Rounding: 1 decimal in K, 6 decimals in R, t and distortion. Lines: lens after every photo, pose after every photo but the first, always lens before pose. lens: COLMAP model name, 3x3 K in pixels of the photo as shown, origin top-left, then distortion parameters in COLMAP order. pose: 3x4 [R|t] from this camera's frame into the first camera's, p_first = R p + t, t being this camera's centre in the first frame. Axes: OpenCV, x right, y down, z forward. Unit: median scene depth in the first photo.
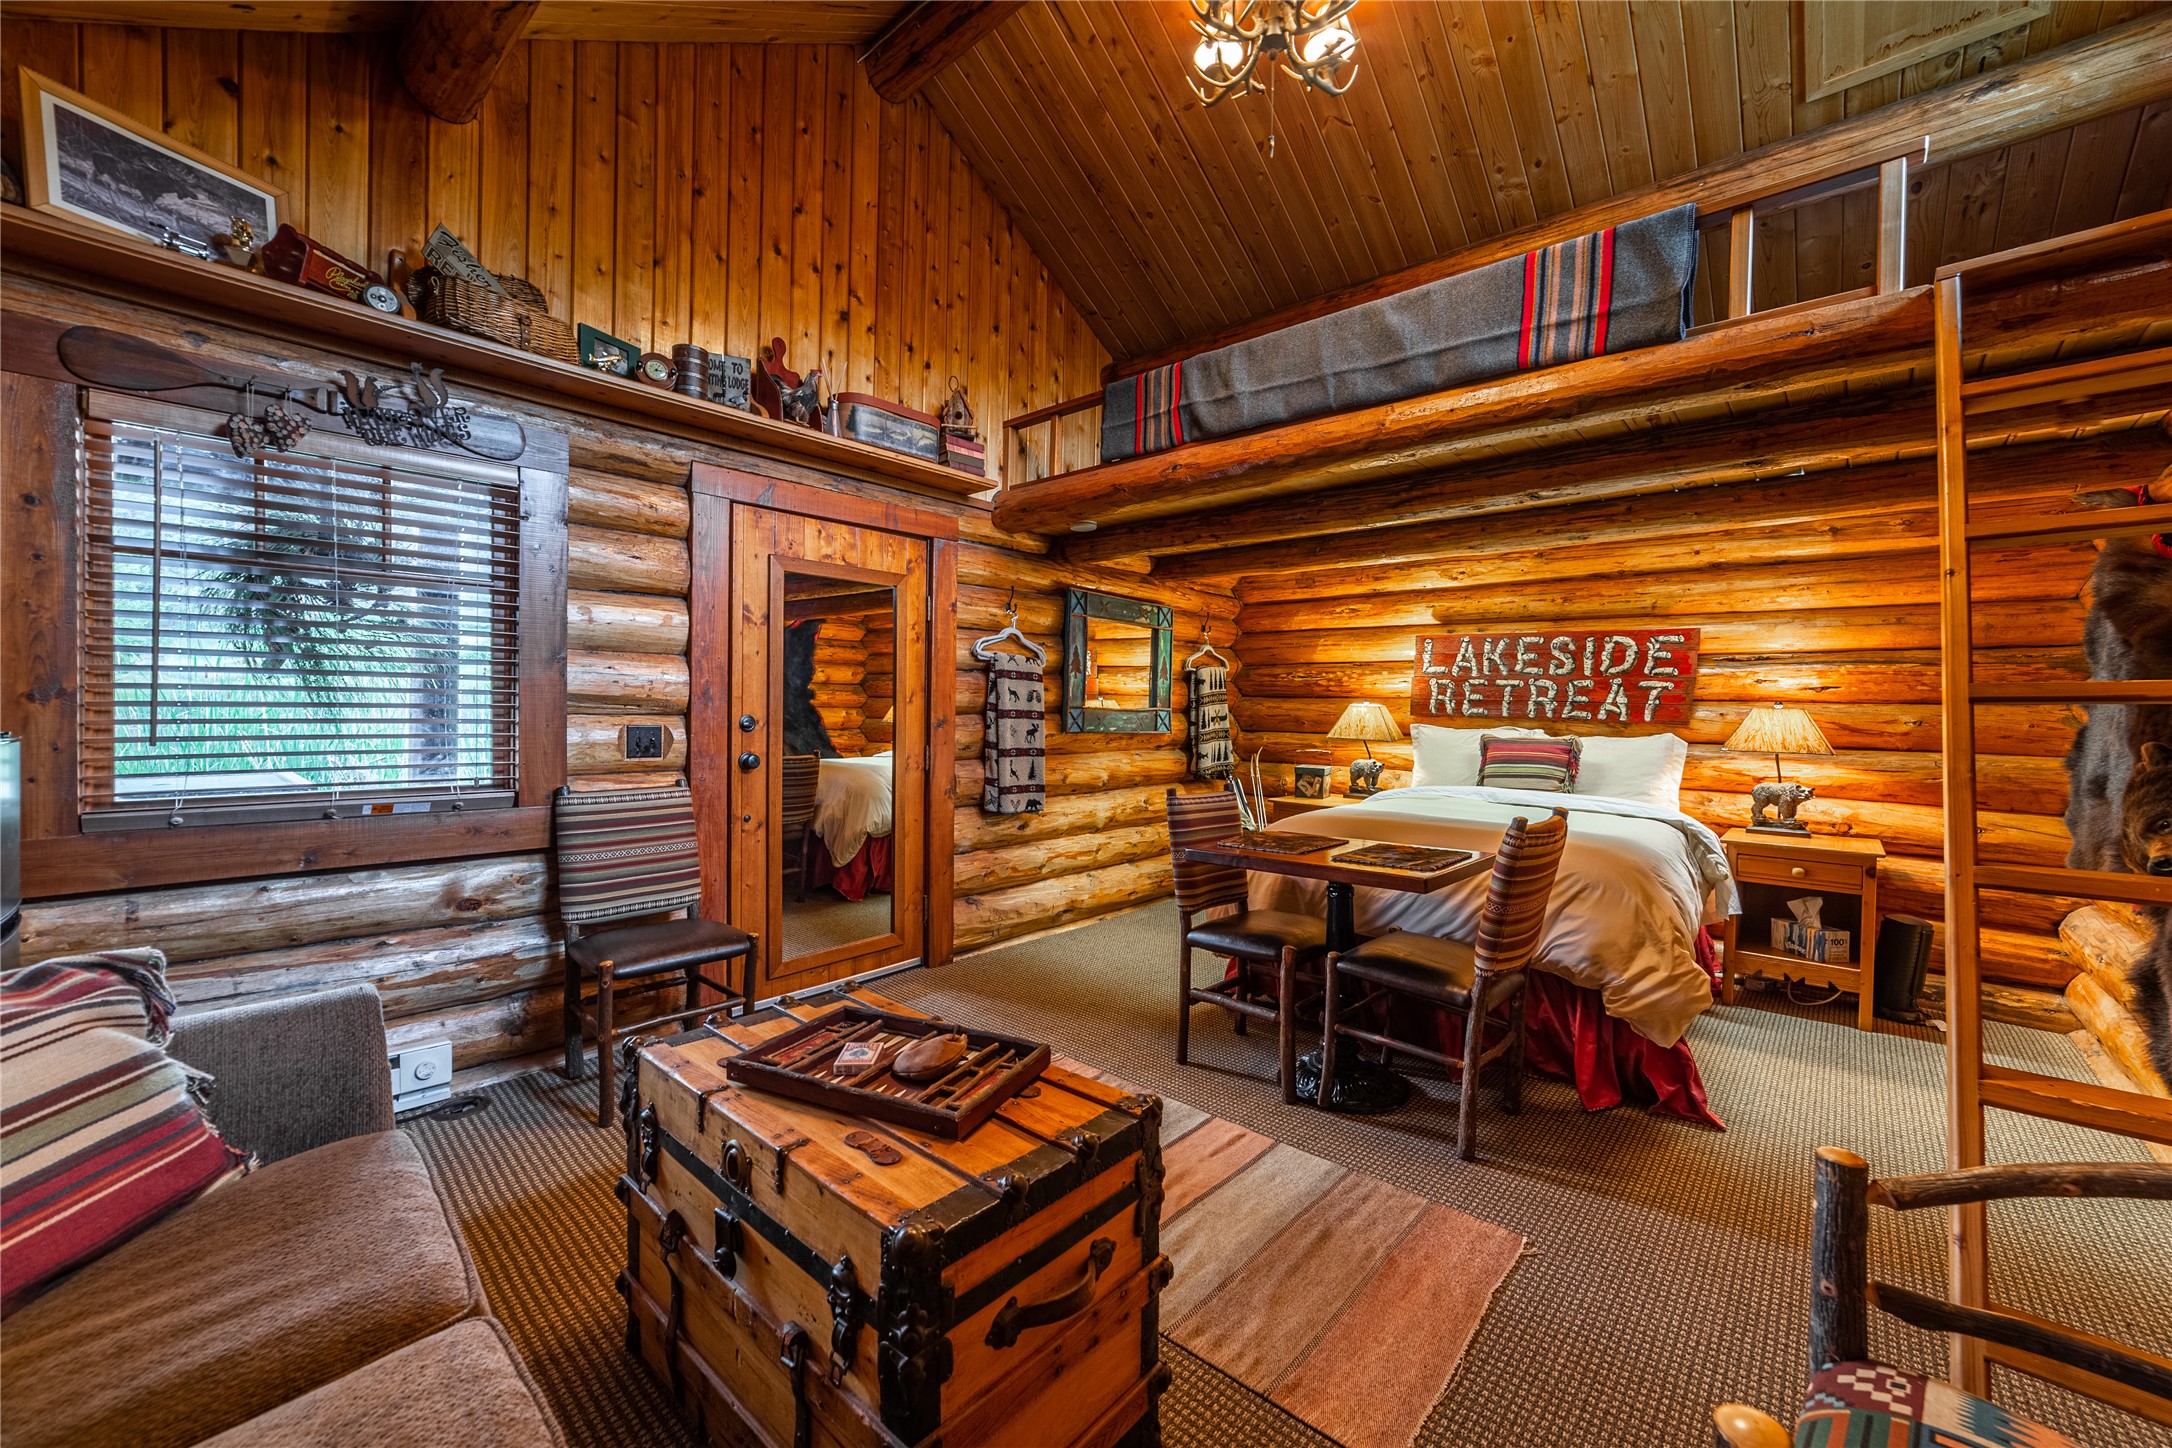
lens RADIAL K [[845.1, 0, 1082.6], [0, 845.1, 711.3], [0, 0, 1]] dist [-0.016569, 0.006338]
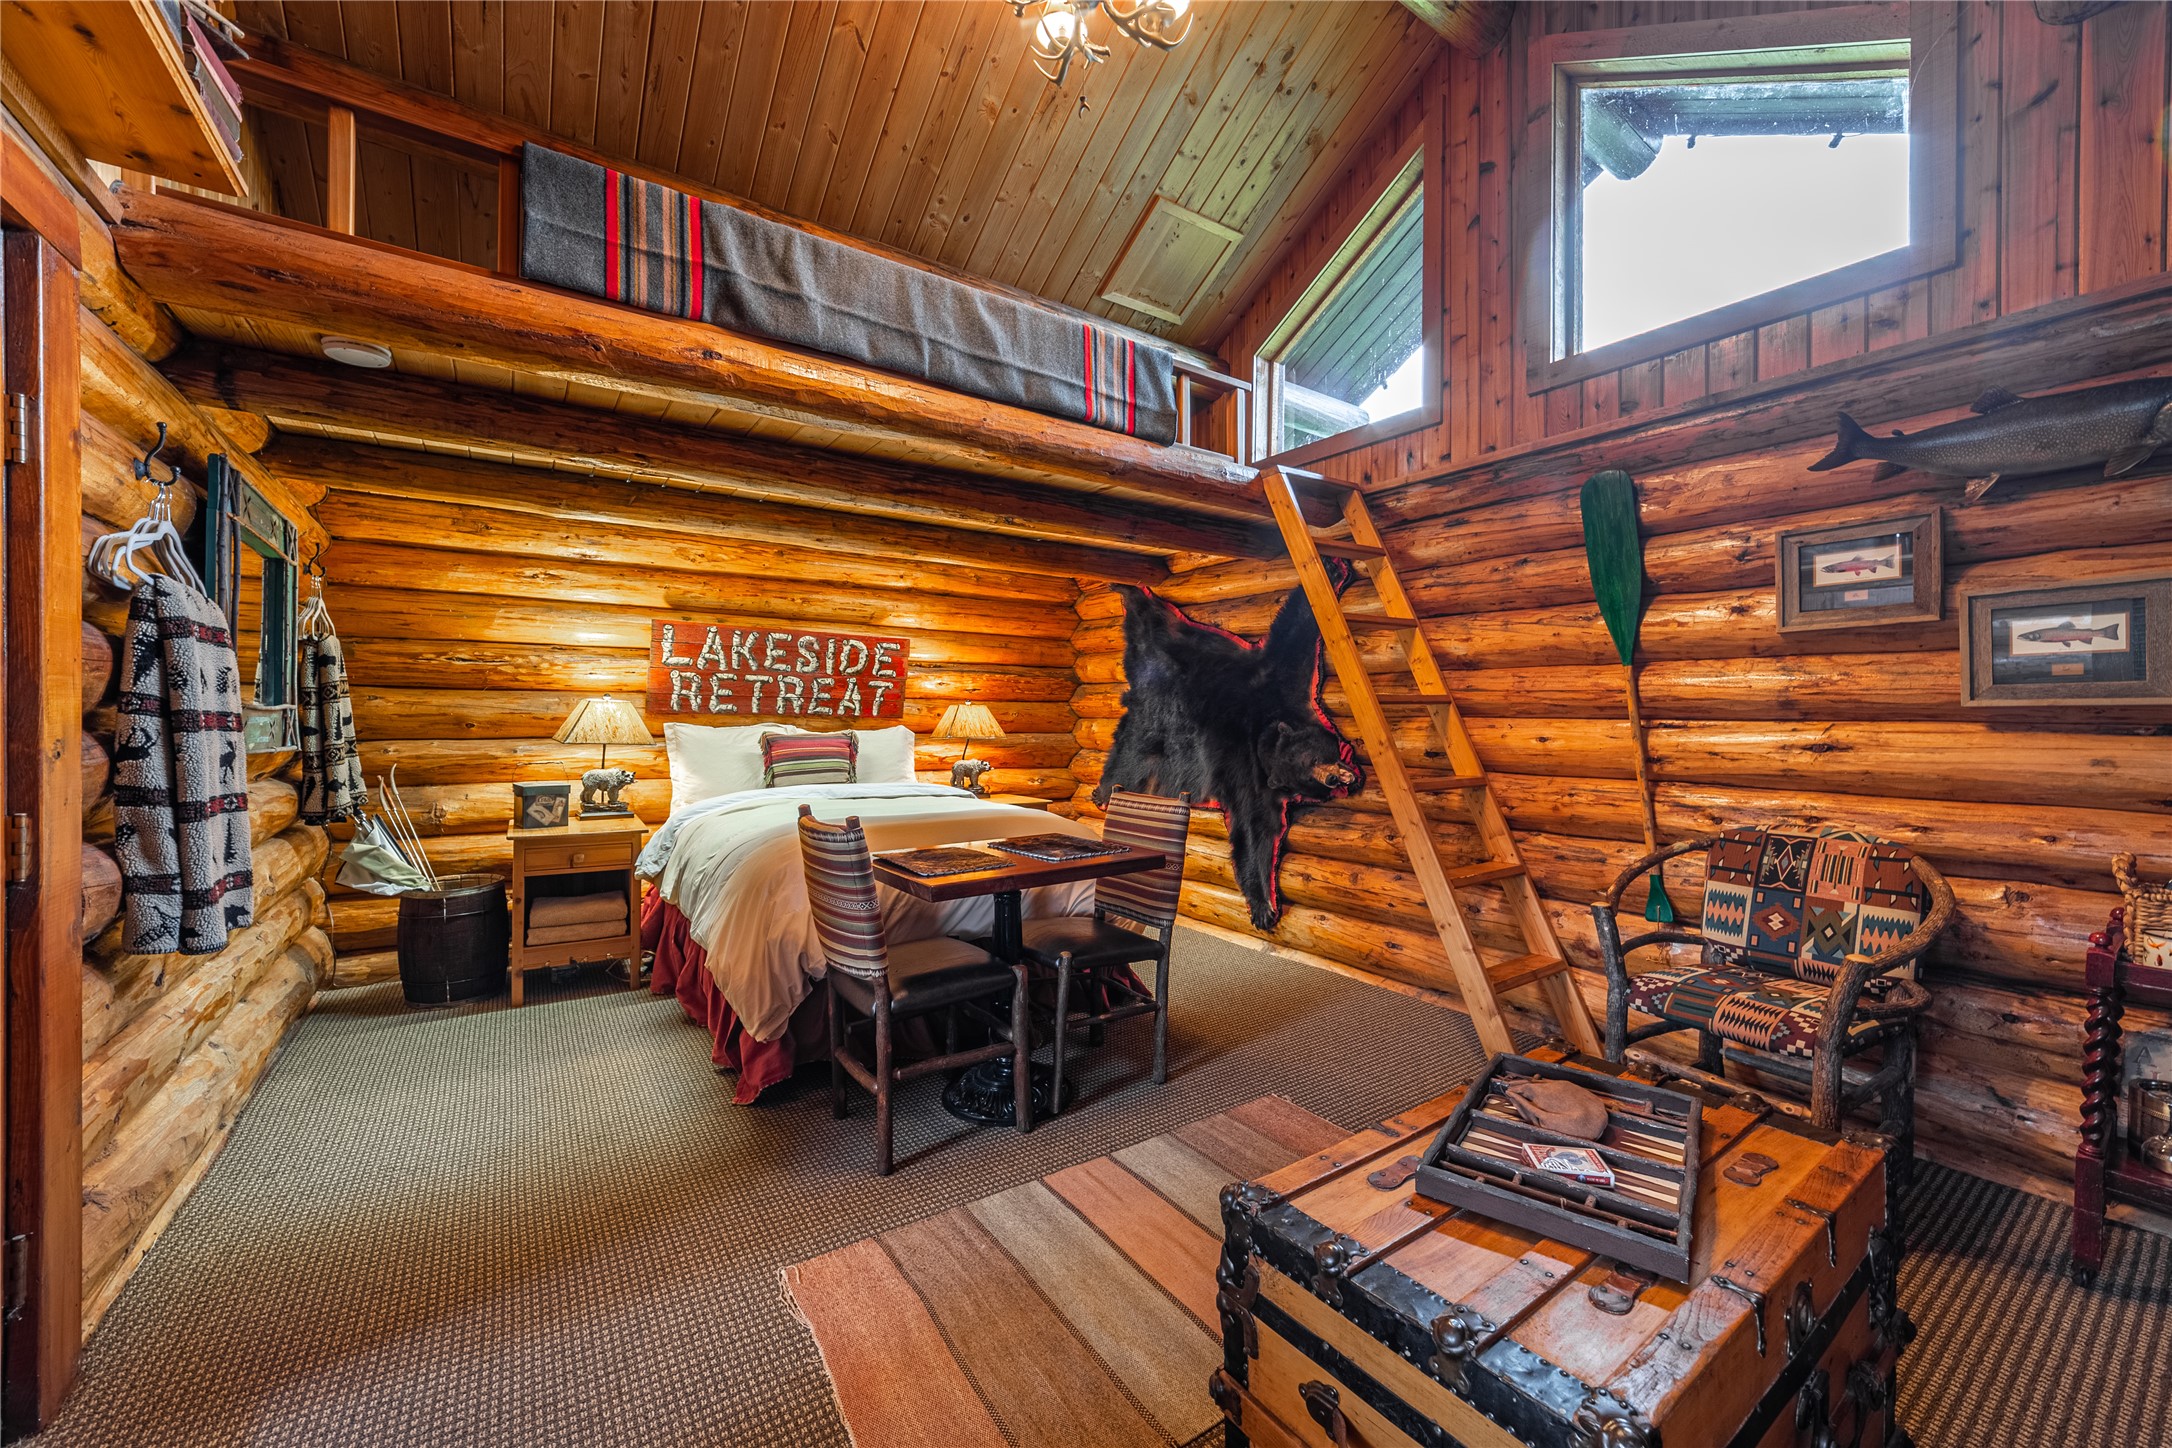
lens RADIAL K [[845.1, 0, 1089.7], [0, 845.1, 713.1], [0, 0, 1]] dist [-0.016569, 0.006338]
pose [[0.222994, -0.012036, 0.974745, -0.382711], [0.002013, 0.999927, 0.011886, -0.004638], [-0.974818, -0.000688, 0.223002, 0.433090]]
